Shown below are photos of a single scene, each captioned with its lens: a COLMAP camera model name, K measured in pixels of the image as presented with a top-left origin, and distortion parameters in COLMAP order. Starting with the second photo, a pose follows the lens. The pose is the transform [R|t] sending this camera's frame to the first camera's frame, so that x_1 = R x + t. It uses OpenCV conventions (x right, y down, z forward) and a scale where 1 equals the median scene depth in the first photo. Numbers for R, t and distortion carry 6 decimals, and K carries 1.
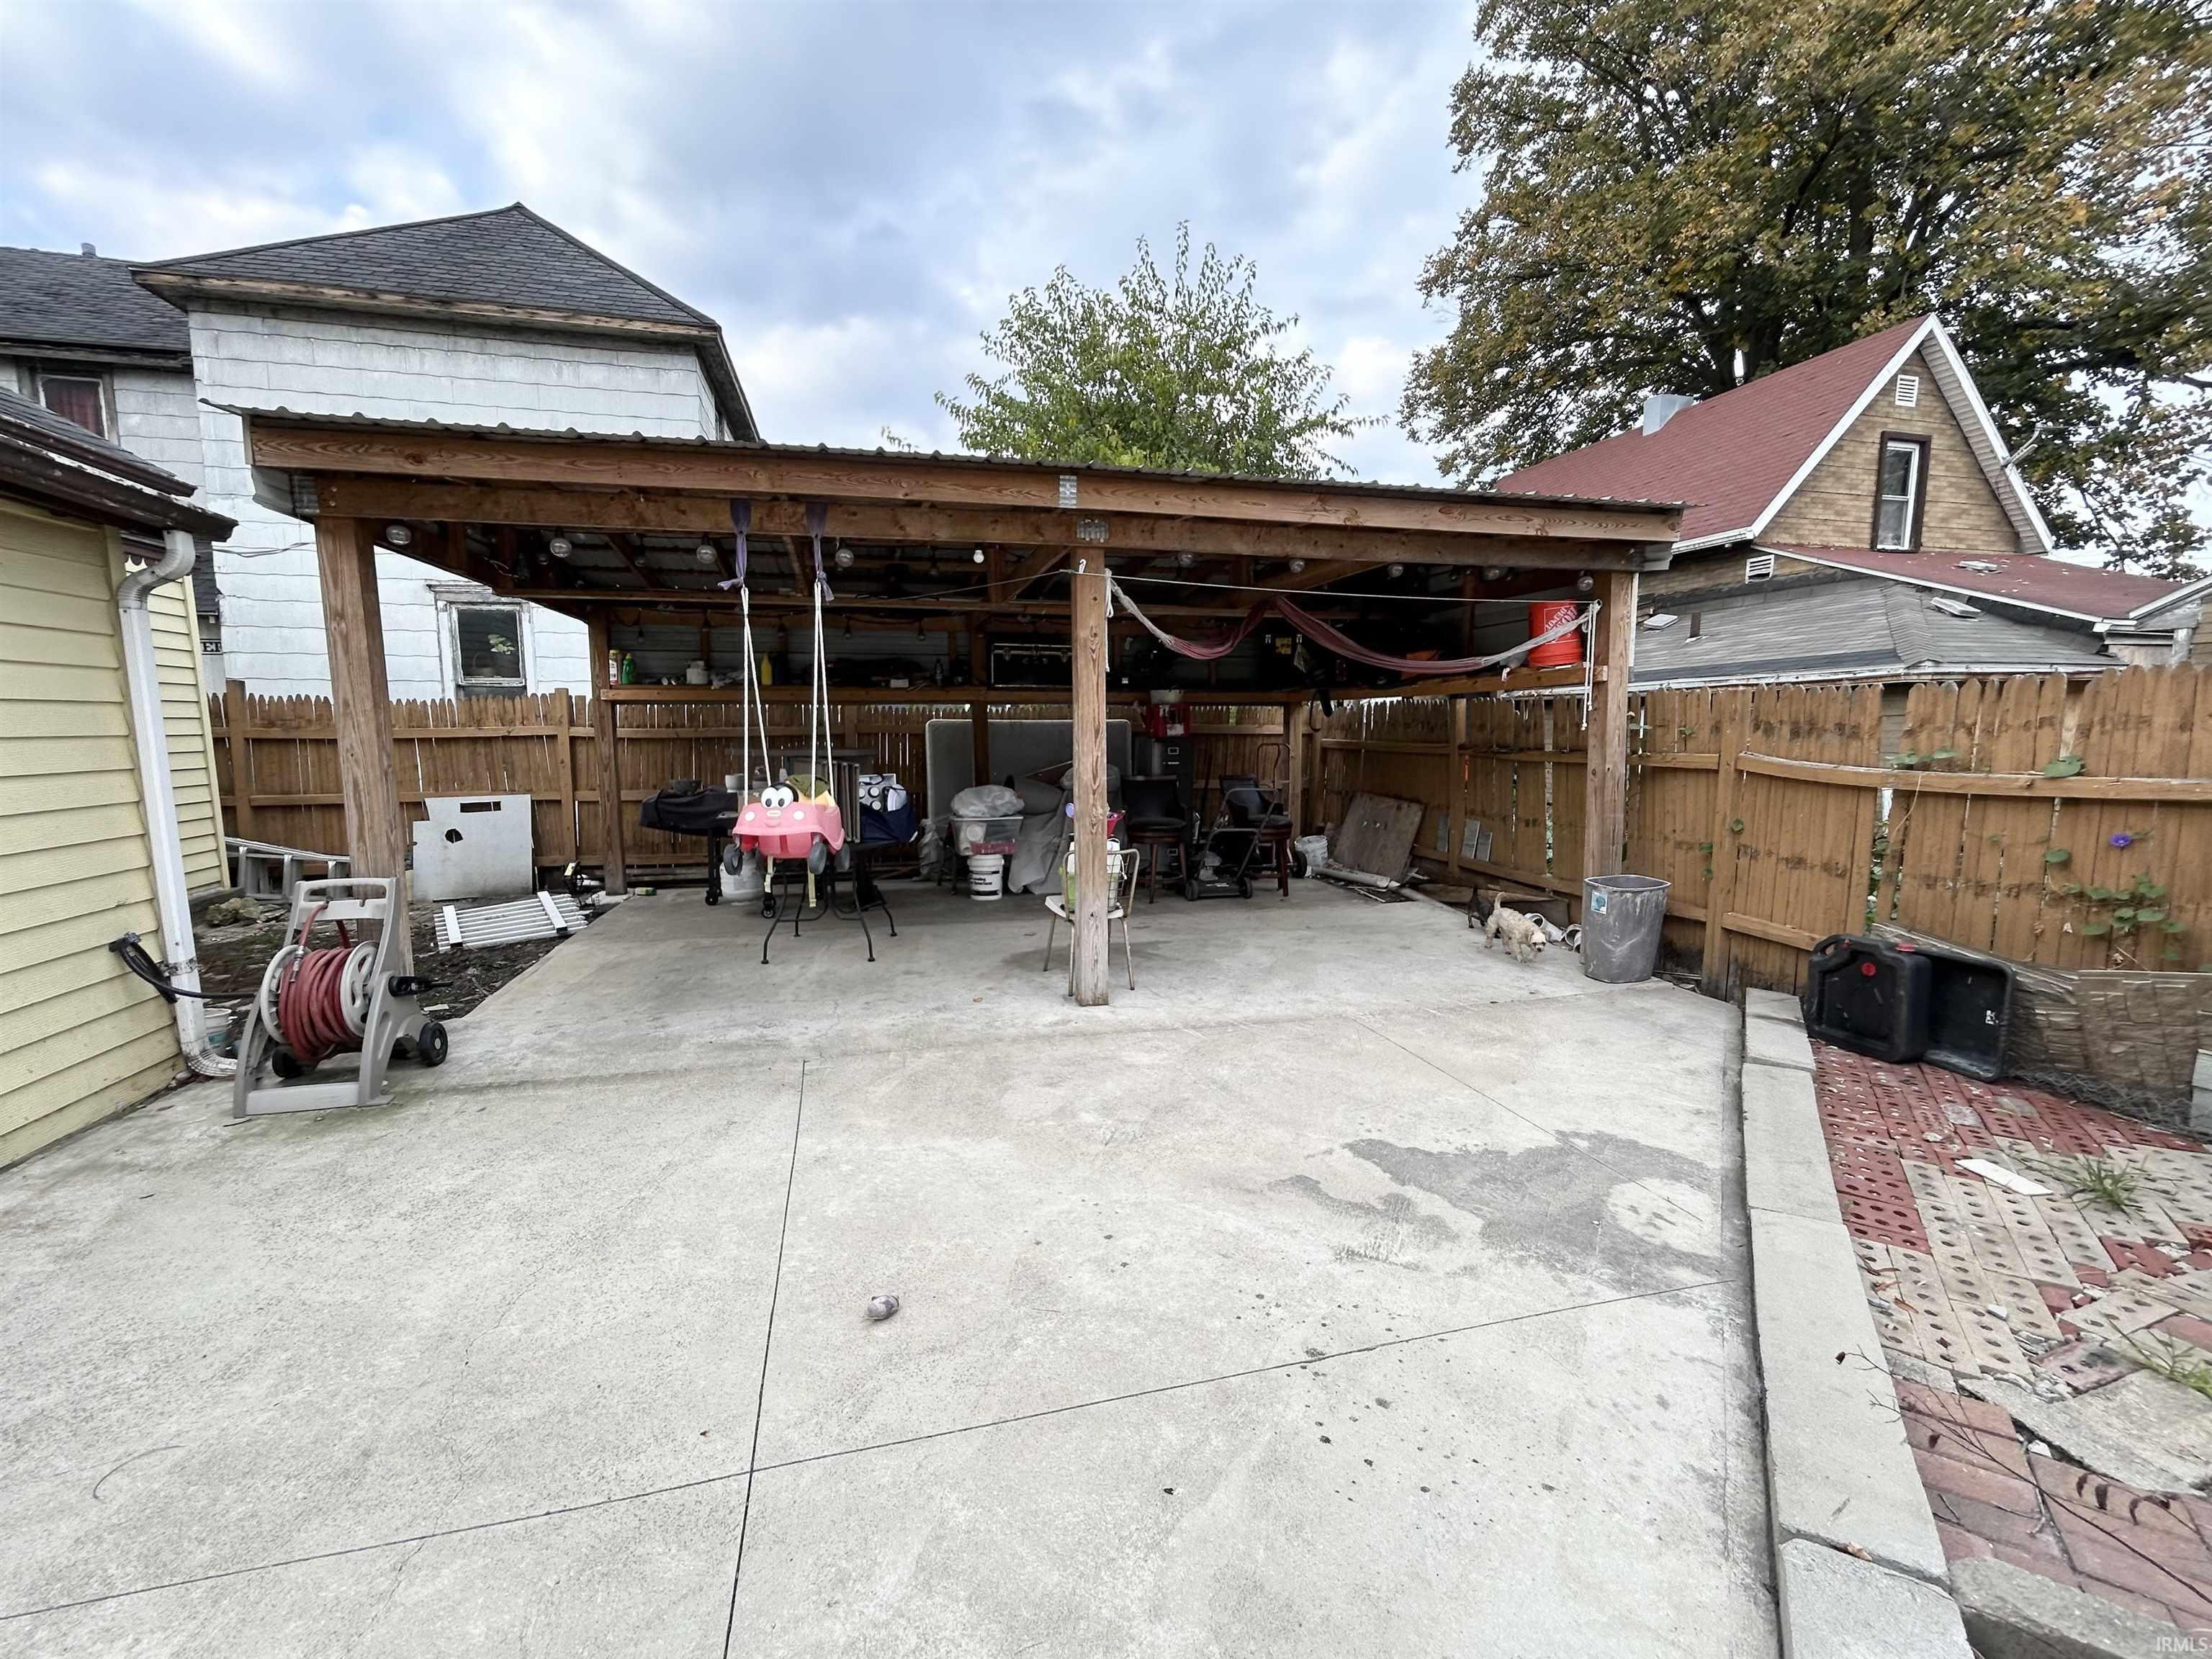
lens RADIAL K [[893.1, 0, 1106.2], [0, 893.1, 821.8], [0, 0, 1]] dist [-0.000982, 0.000278]
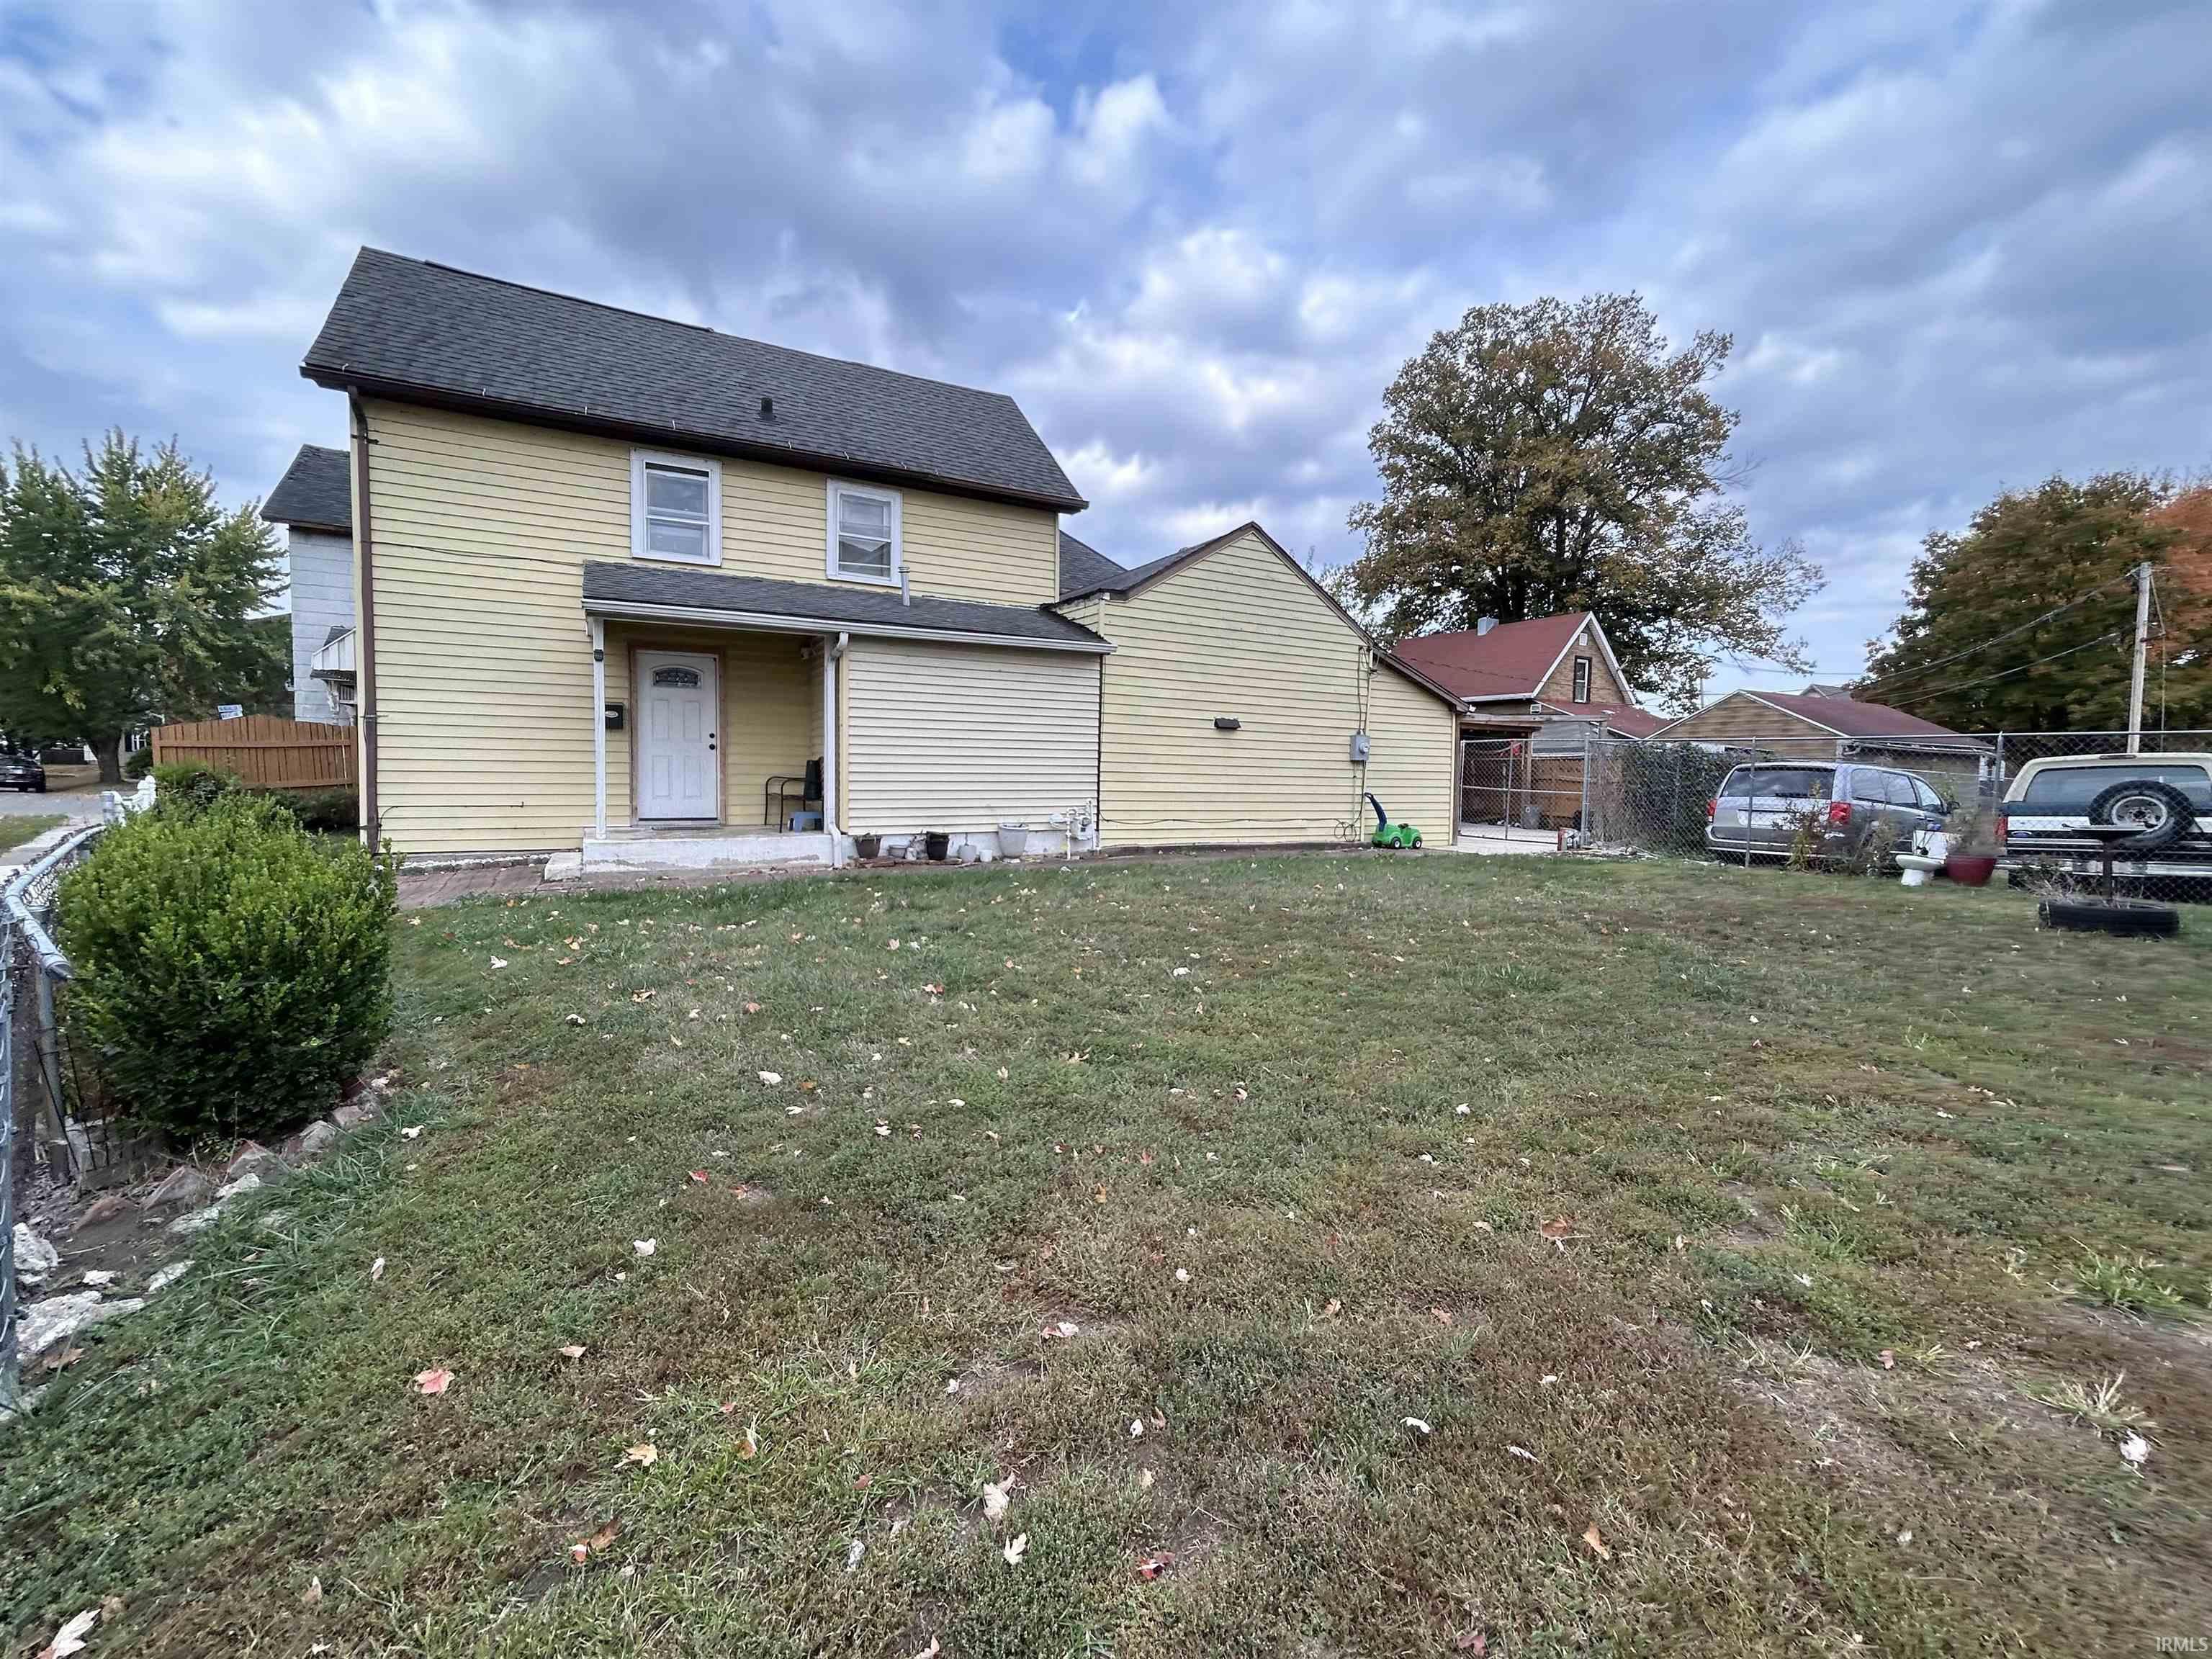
lens RADIAL K [[893.1, 0, 1106.2], [0, 893.1, 821.8], [0, 0, 1]] dist [-0.000982, 0.000278]
pose [[0.971883, 0.007696, 0.235337, -0.962837], [0.002931, 0.998993, -0.044774, 0.130773], [-0.235444, 0.044205, 0.970882, -1.065010]]
